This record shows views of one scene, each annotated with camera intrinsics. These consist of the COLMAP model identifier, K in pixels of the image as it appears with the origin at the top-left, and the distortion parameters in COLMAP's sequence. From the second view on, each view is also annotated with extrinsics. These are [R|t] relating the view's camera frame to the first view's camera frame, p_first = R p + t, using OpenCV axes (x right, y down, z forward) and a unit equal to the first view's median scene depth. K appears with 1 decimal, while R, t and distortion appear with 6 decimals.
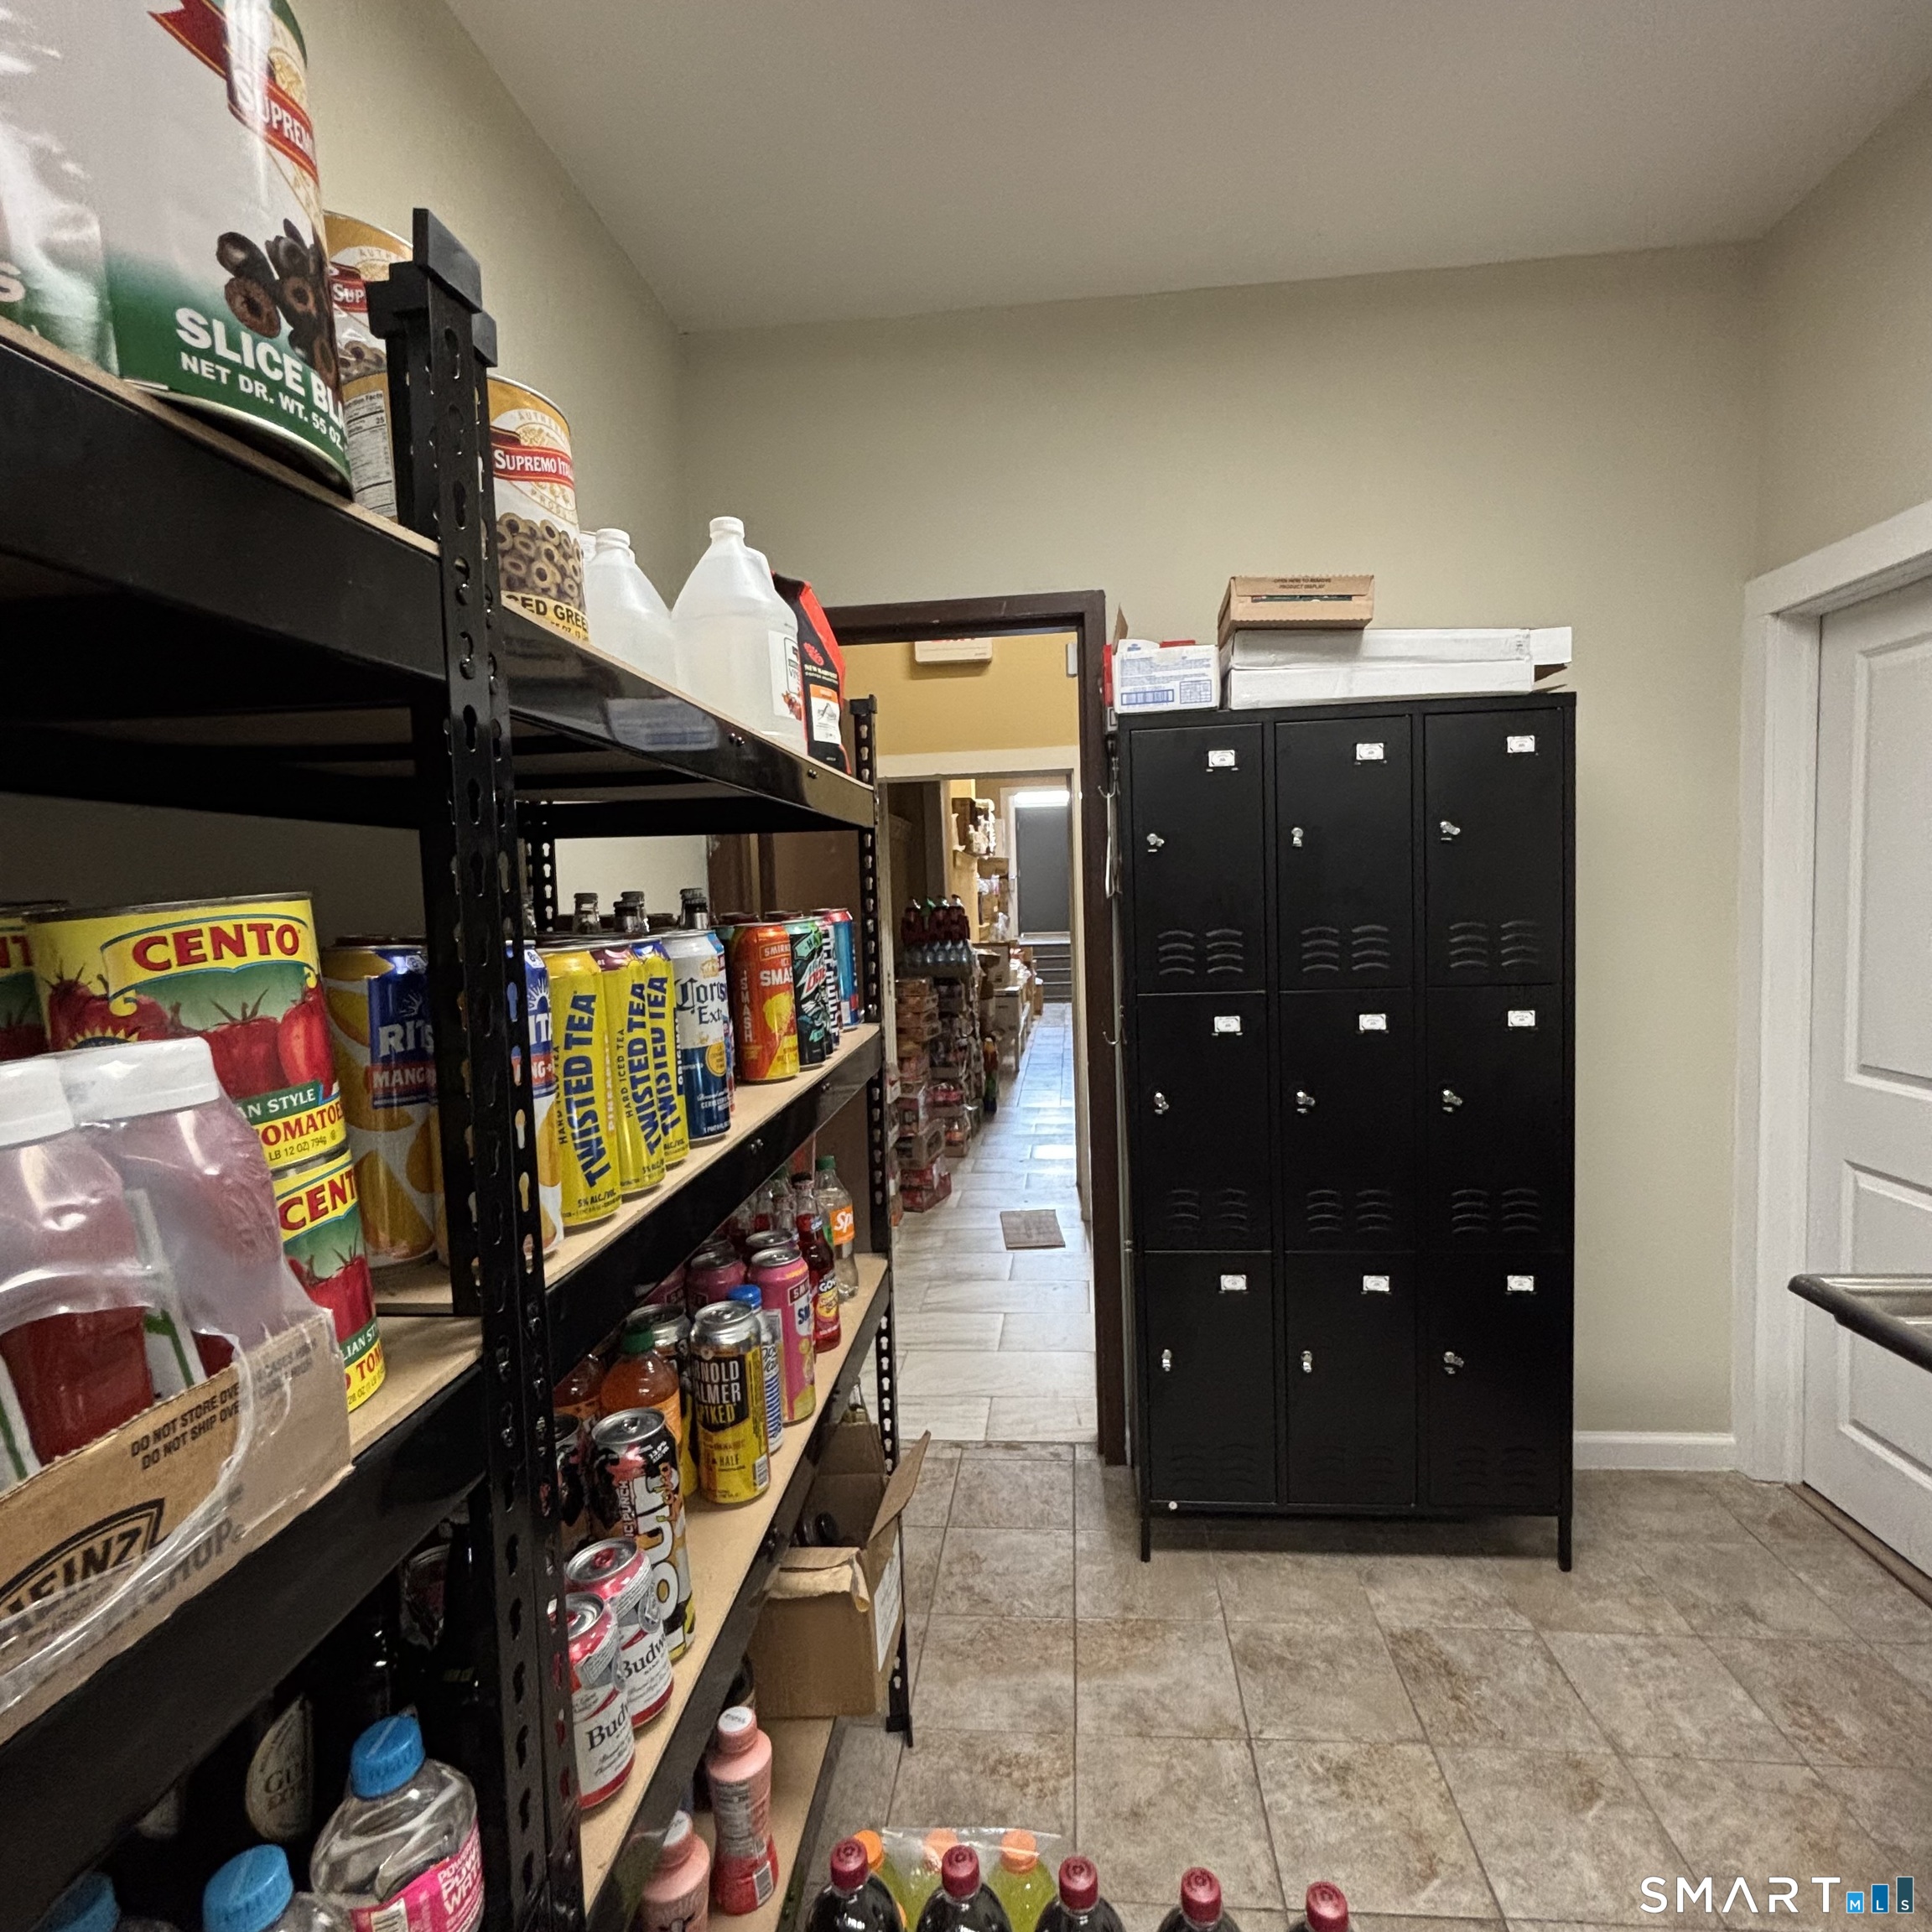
lens RADIAL K [[1046.8, 0, 970.0], [0, 1046.8, 965.1], [0, 0, 1]] dist [-0.004820, 0.003492]
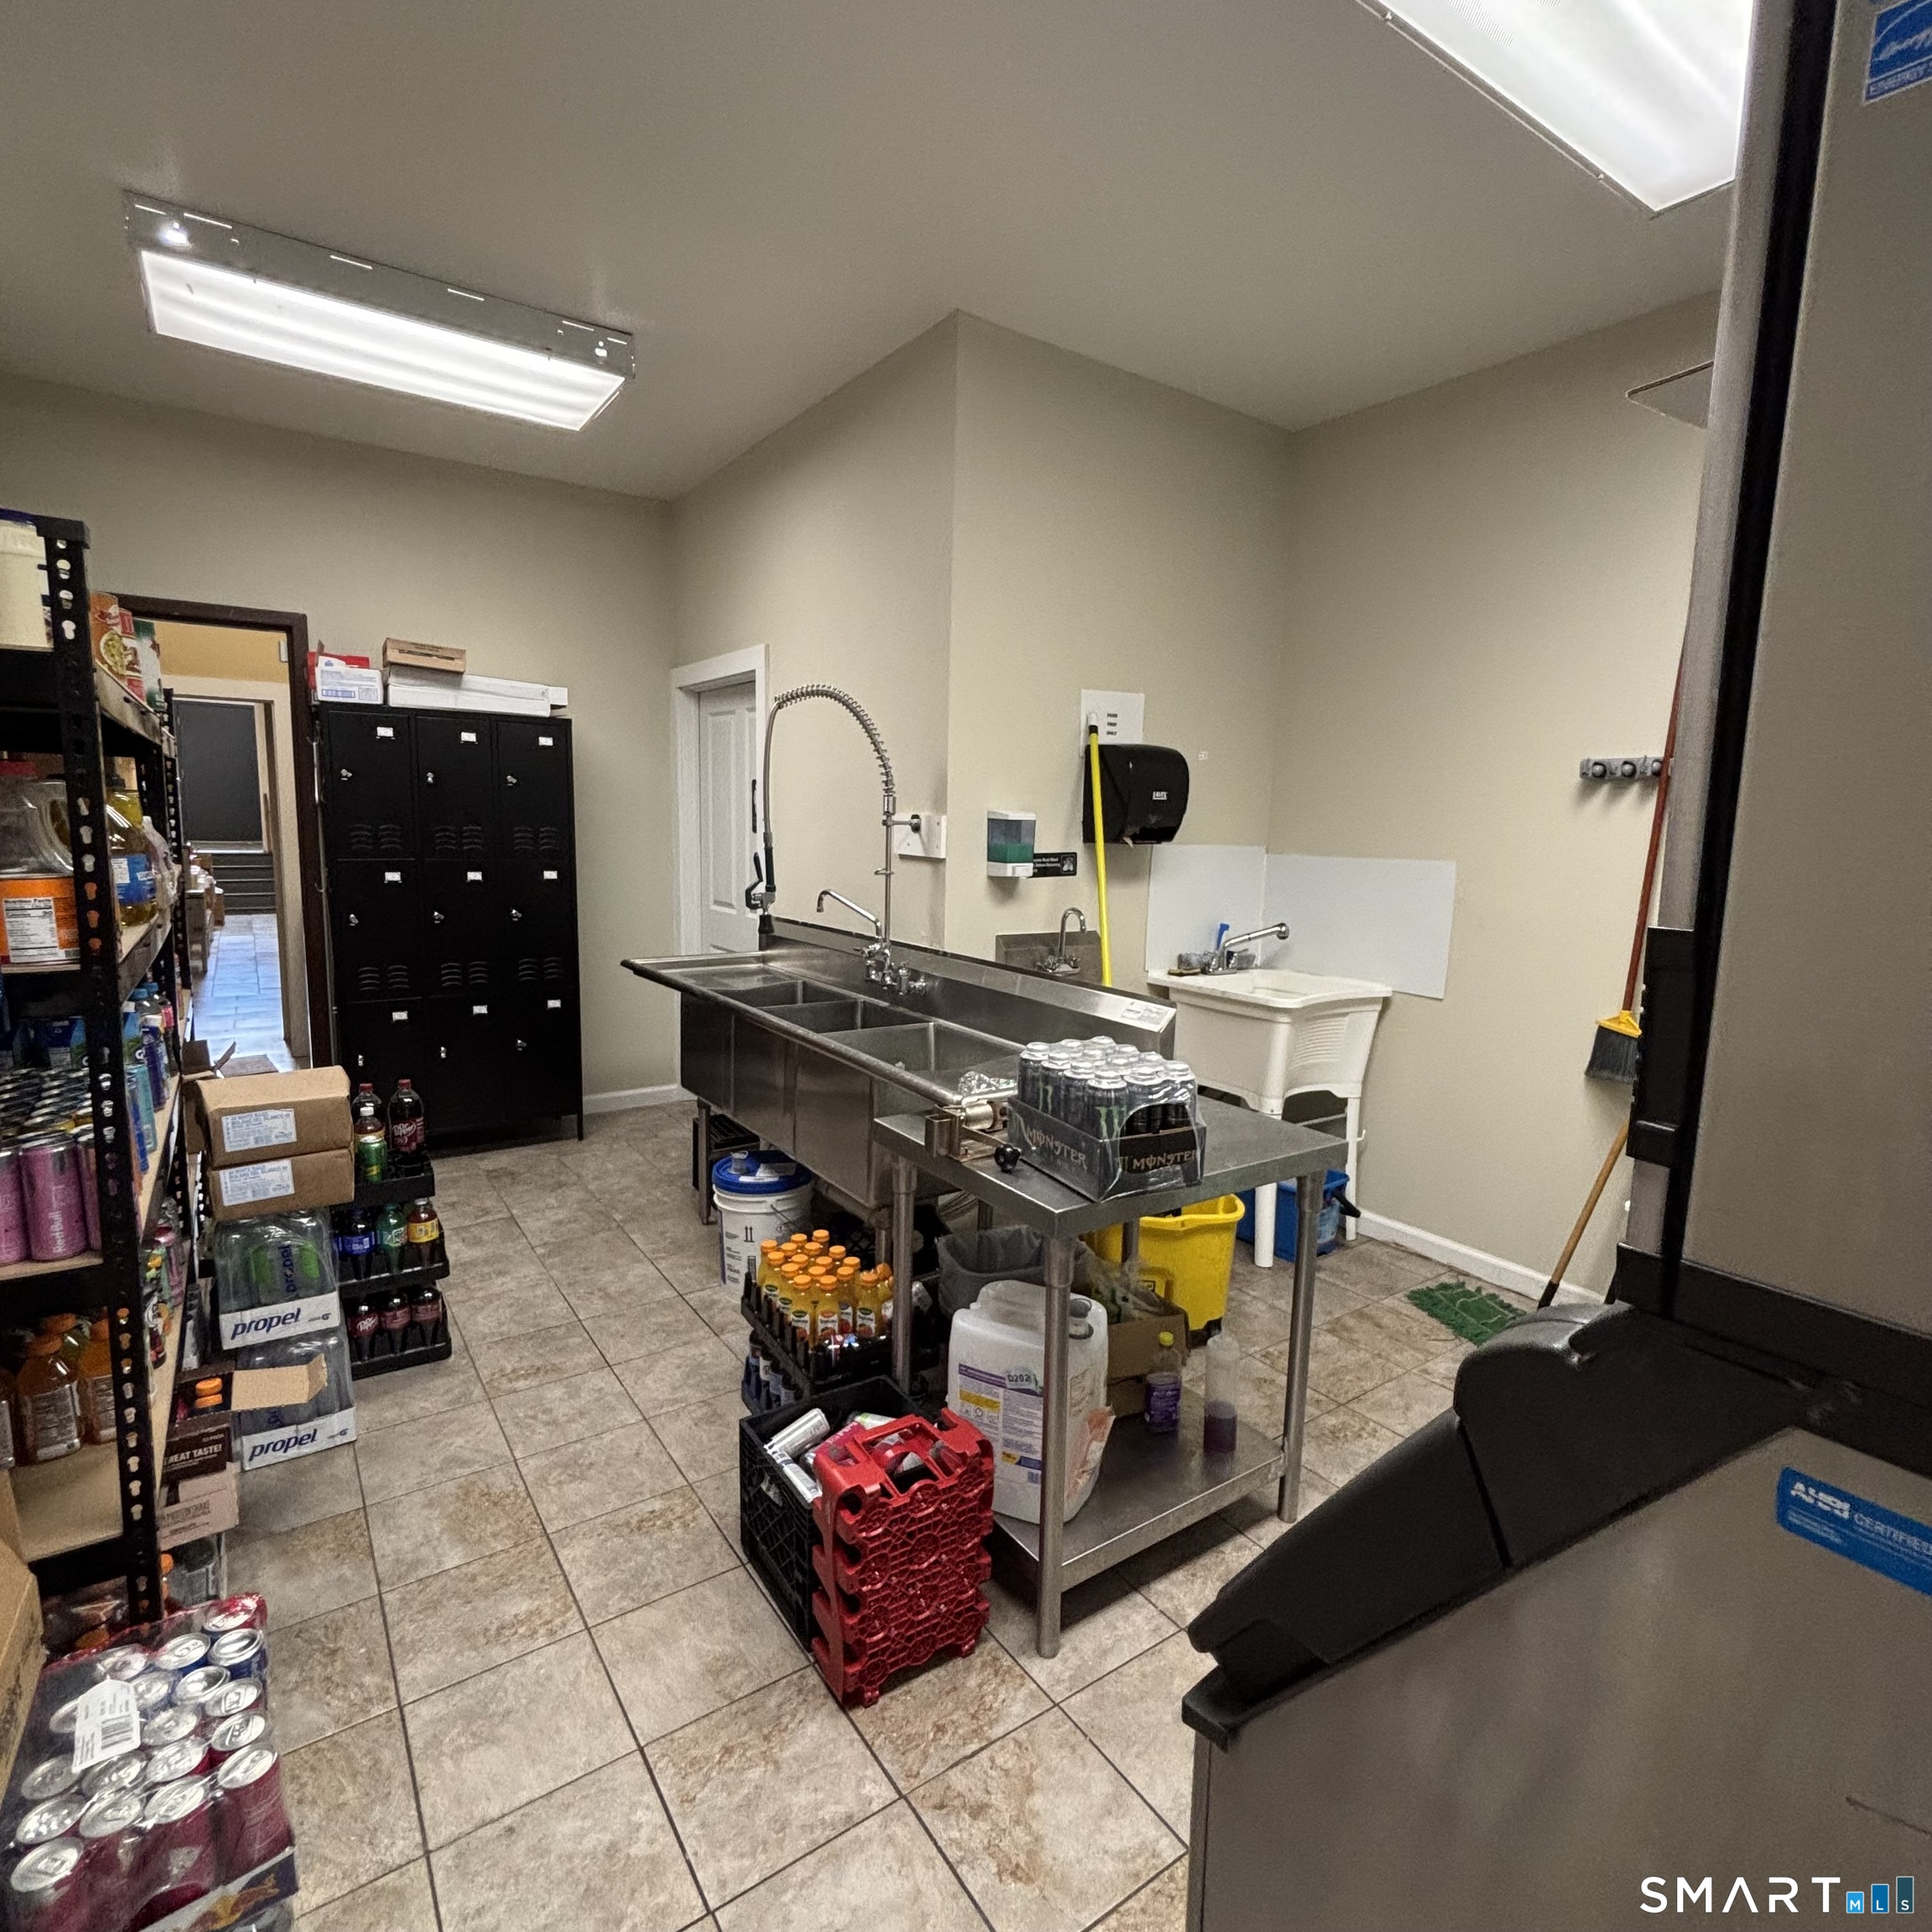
lens RADIAL K [[1046.8, 0, 966.9], [0, 1046.8, 962.2], [0, 0, 1]] dist [-0.004820, 0.003492]
pose [[0.764317, -0.033836, 0.643953, -0.179732], [-0.008881, 0.997975, 0.062978, 0.085502], [-0.644780, -0.053854, 0.762469, -1.108283]]
